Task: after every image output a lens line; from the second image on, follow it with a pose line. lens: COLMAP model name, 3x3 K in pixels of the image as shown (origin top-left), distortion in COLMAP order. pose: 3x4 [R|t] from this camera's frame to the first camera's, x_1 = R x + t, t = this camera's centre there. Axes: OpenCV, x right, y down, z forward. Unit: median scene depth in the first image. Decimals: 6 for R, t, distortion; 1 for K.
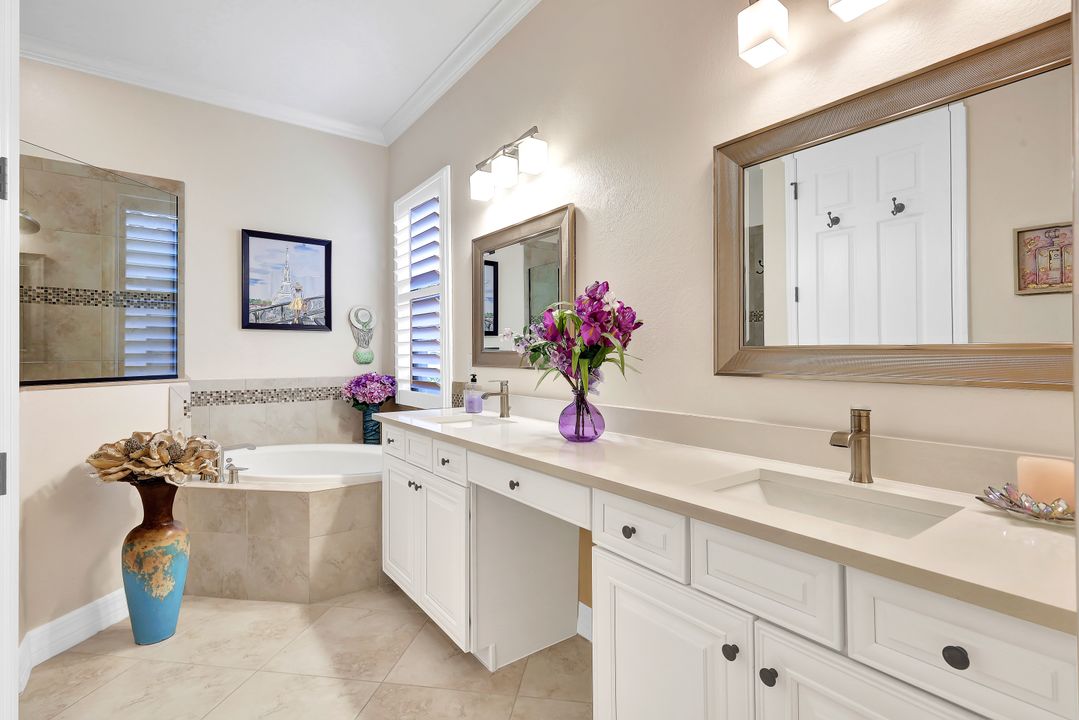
lens RADIAL K [[519.5, 0, 538.1], [0, 519.5, 356.1], [0, 0, 1]] dist [0.001081, -0.001046]
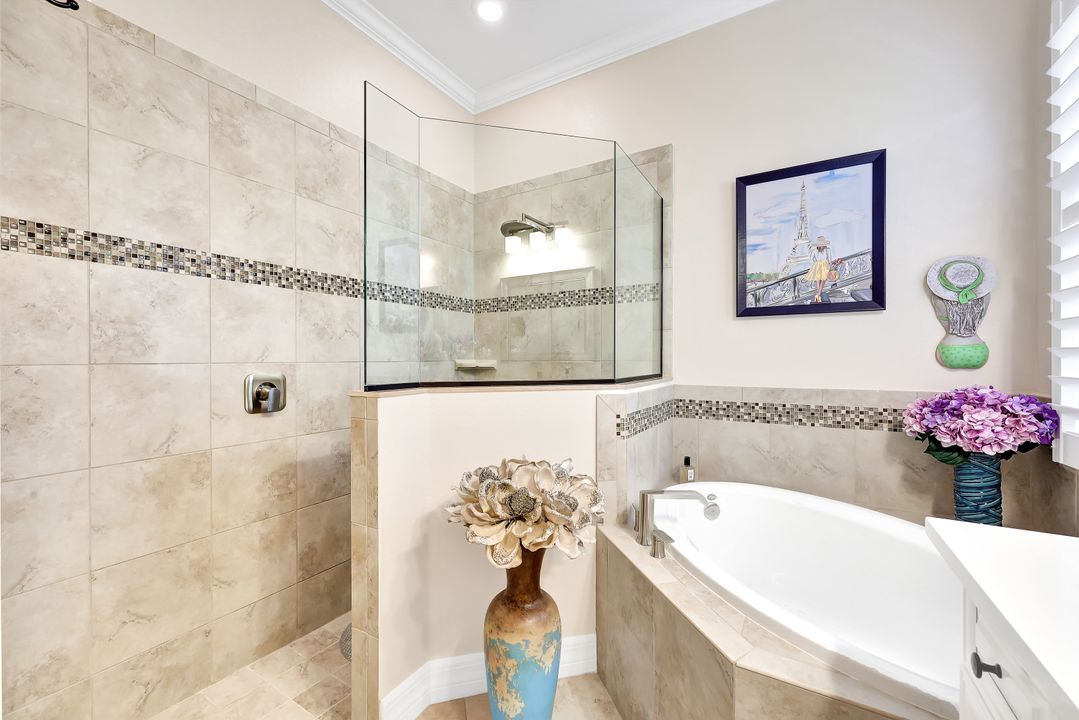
lens RADIAL K [[443.7, 0, 533.1], [0, 443.7, 363.0], [0, 0, 1]] dist [0.002039, -0.000795]
pose [[0.408950, 0.005798, -0.912538, -0.117927], [0.000539, 0.999978, 0.006595, 0.006701], [0.912556, -0.003189, 0.408938, 0.471513]]
